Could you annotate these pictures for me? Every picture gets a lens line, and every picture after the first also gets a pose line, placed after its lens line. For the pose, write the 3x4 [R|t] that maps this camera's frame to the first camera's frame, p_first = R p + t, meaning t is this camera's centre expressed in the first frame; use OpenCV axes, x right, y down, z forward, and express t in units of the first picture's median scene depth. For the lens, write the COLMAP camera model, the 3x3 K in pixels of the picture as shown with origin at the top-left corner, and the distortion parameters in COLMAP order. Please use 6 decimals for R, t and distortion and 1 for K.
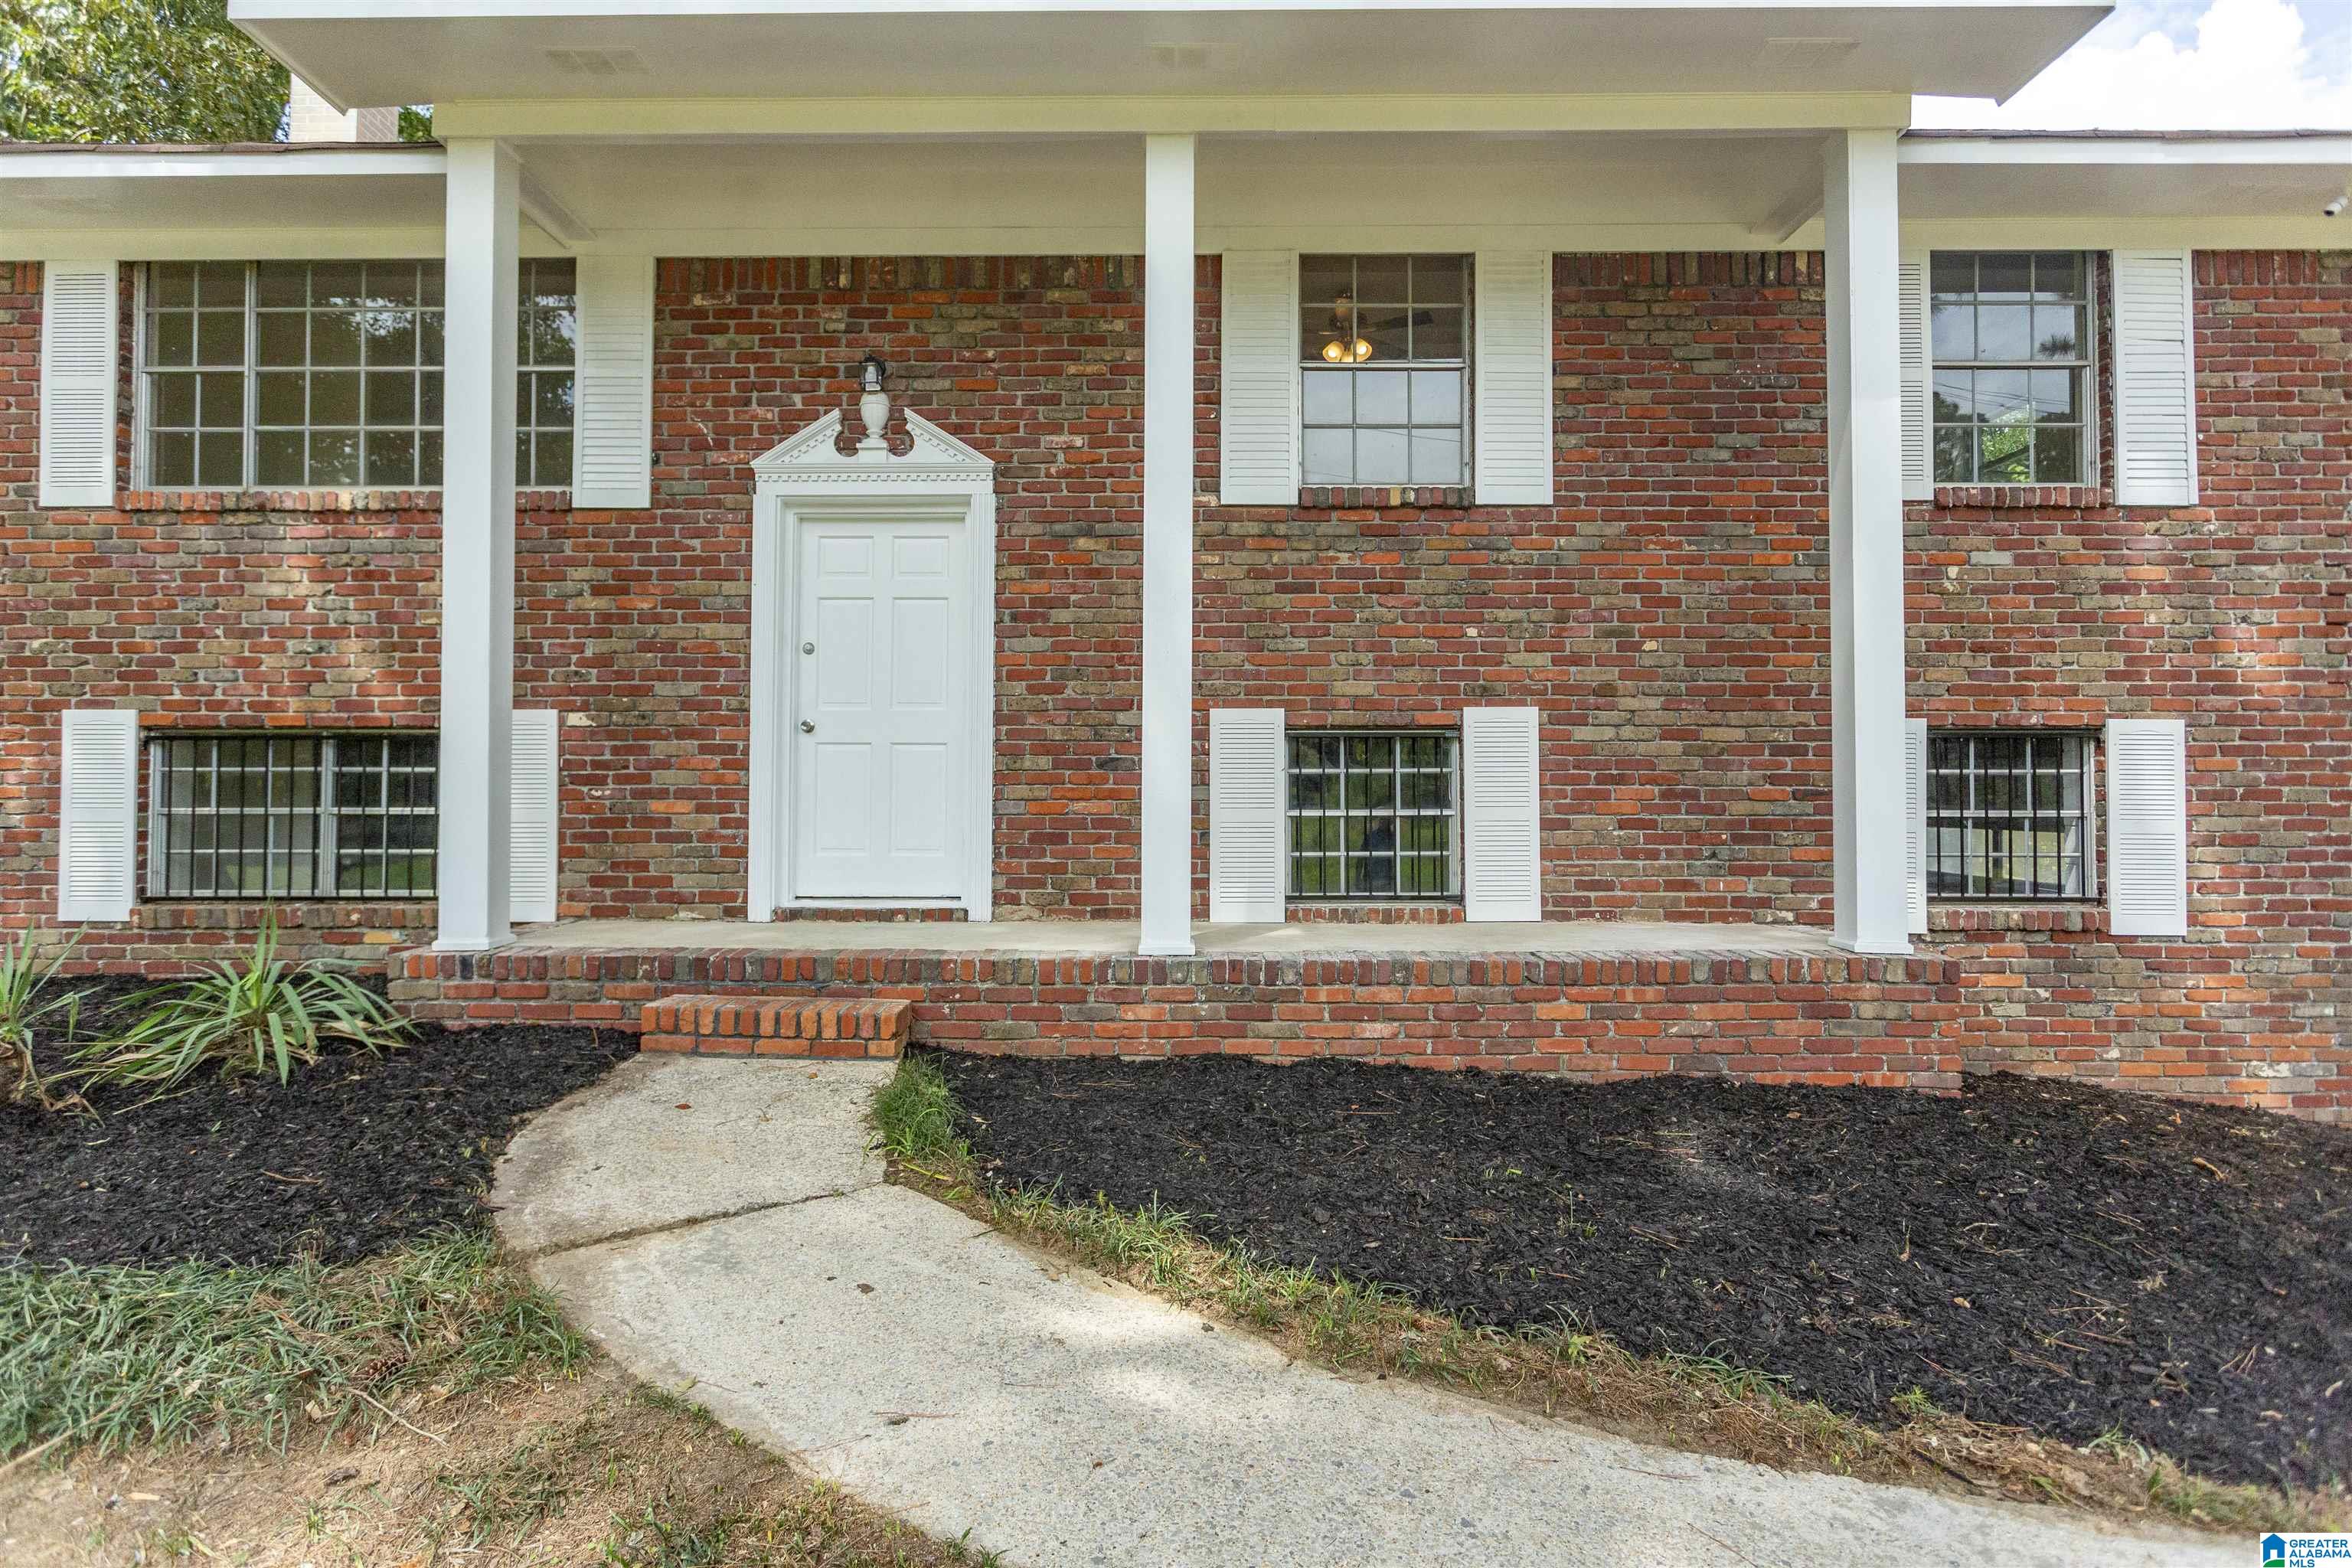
lens RADIAL K [[1240.0, 0, 1161.1], [0, 1240.0, 772.2], [0, 0, 1]] dist [0.002420, -0.000670]
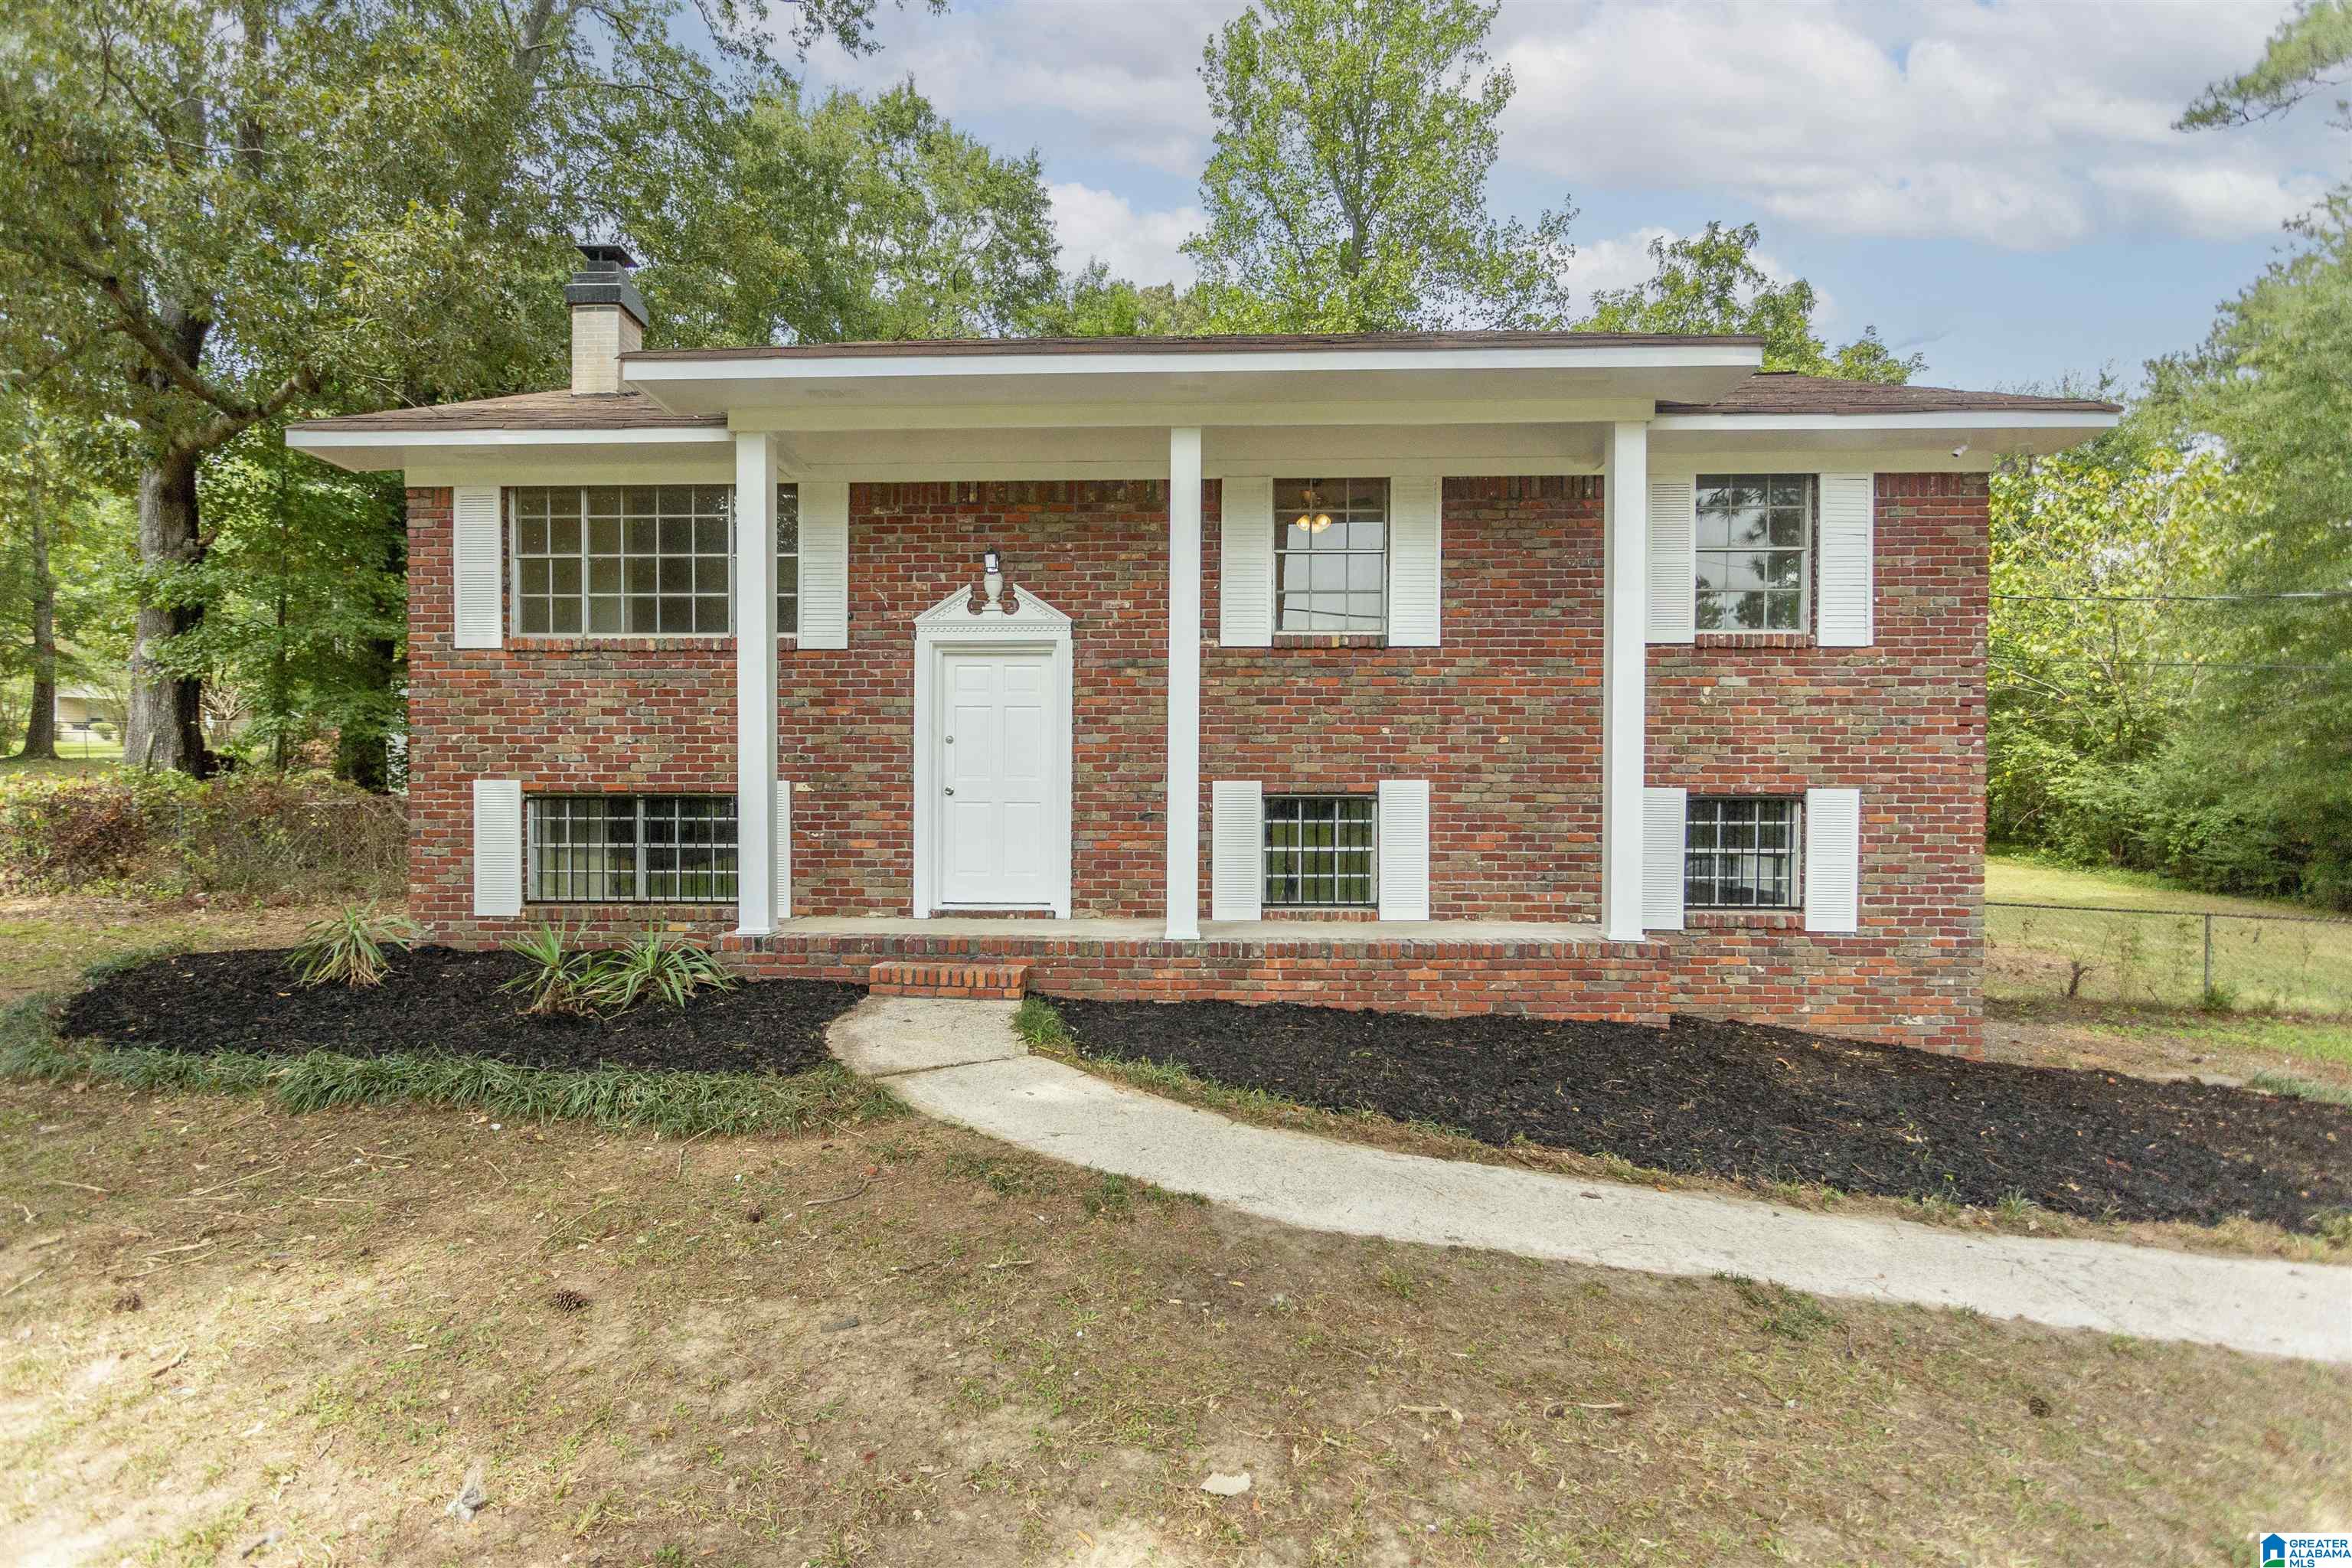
lens RADIAL K [[1111.2, 0, 1161.5], [0, 1111.2, 832.3], [0, 0, 1]] dist [0.003670, -0.001093]
pose [[0.999643, 0.002694, -0.026590, 0.012814], [-0.001667, 0.999254, 0.038572, -0.040353], [0.026674, -0.038514, 0.998902, -0.371170]]
